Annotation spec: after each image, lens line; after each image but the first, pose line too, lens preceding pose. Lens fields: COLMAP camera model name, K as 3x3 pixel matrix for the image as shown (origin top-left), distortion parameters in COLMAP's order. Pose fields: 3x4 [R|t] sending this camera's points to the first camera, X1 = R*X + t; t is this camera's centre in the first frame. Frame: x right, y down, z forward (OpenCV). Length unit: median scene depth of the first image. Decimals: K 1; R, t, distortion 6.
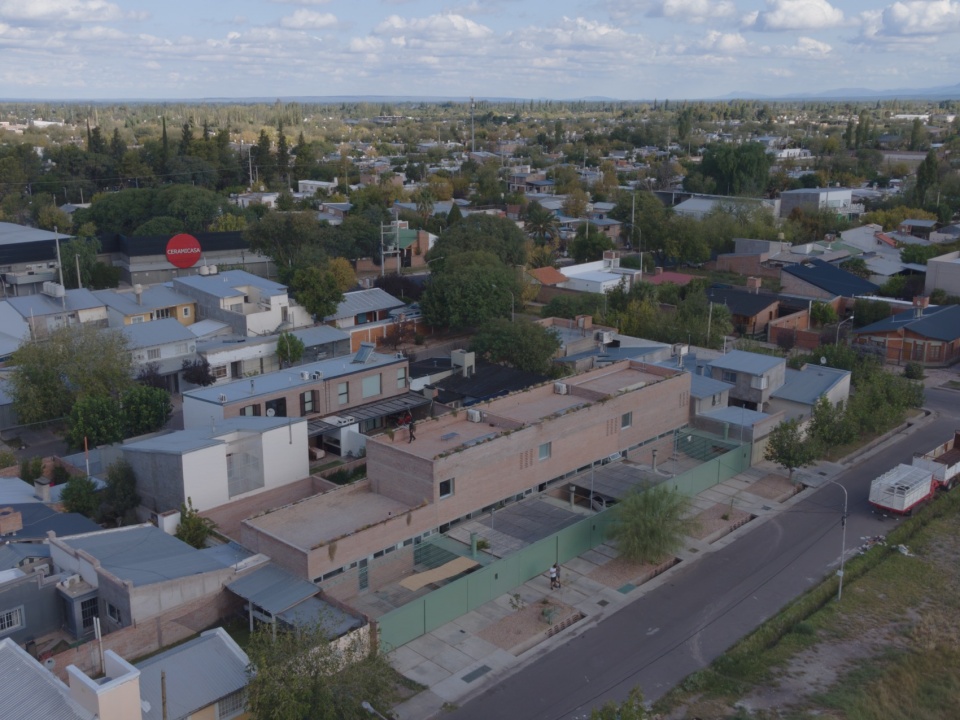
lens RADIAL K [[1100.8, 0, 480.0], [0, 1100.8, 360.0], [0, 0, 1]] dist [-0.013952, 0.025904]
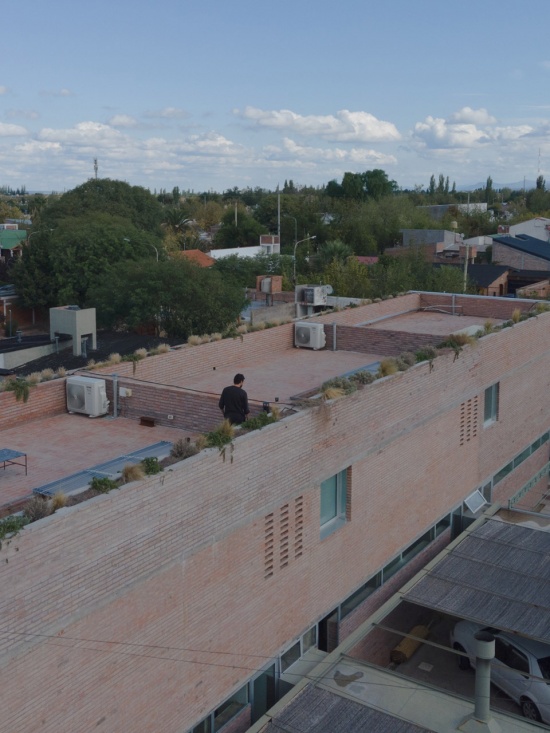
lens RADIAL K [[880.2, 0, 273.2], [0, 880.2, 281.2], [0, 0, 1]] dist [0.013928, -0.016381]
pose [[0.982211, -0.015663, 0.187125, -0.000054], [0.043279, 0.988569, -0.144422, 0.049522], [-0.182724, 0.149951, 0.971662, 0.650622]]
